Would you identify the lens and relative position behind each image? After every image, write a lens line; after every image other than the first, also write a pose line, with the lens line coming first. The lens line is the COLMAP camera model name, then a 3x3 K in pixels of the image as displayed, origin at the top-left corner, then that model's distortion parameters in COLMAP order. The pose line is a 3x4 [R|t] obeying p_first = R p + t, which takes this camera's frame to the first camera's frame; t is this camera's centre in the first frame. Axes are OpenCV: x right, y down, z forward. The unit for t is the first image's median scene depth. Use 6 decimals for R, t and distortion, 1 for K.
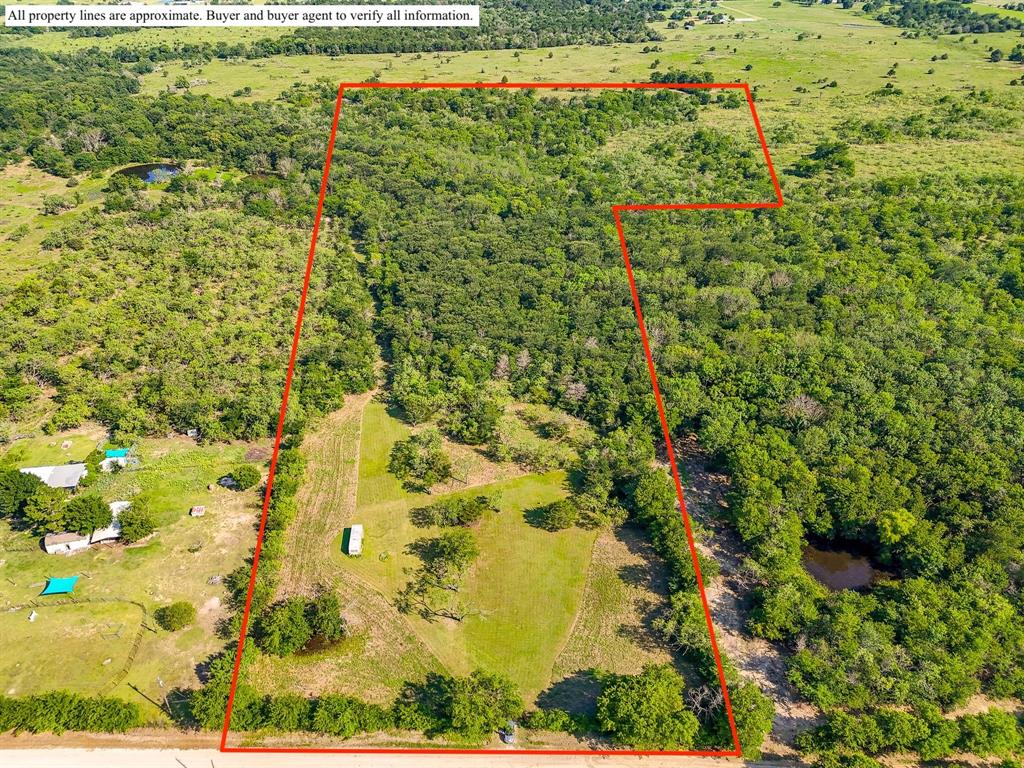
lens RADIAL K [[755.3, 0, 500.0], [0, 755.3, 400.6], [0, 0, 1]] dist [0.071984, -0.060772]
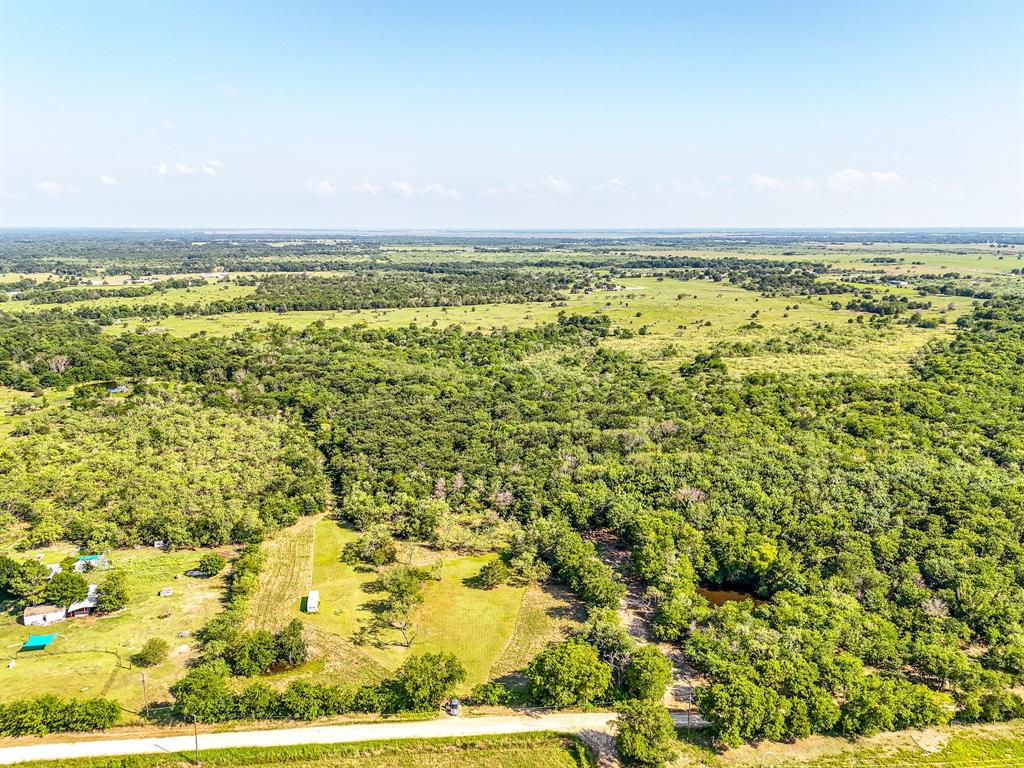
lens RADIAL K [[755.3, 0, 500.0], [0, 755.3, 400.6], [0, 0, 1]] dist [0.071984, -0.060772]
pose [[0.995490, -0.017083, 0.093317, -0.010395], [0.047149, 0.942658, -0.330414, 0.204338], [-0.082322, 0.333323, 0.939212, -0.129210]]
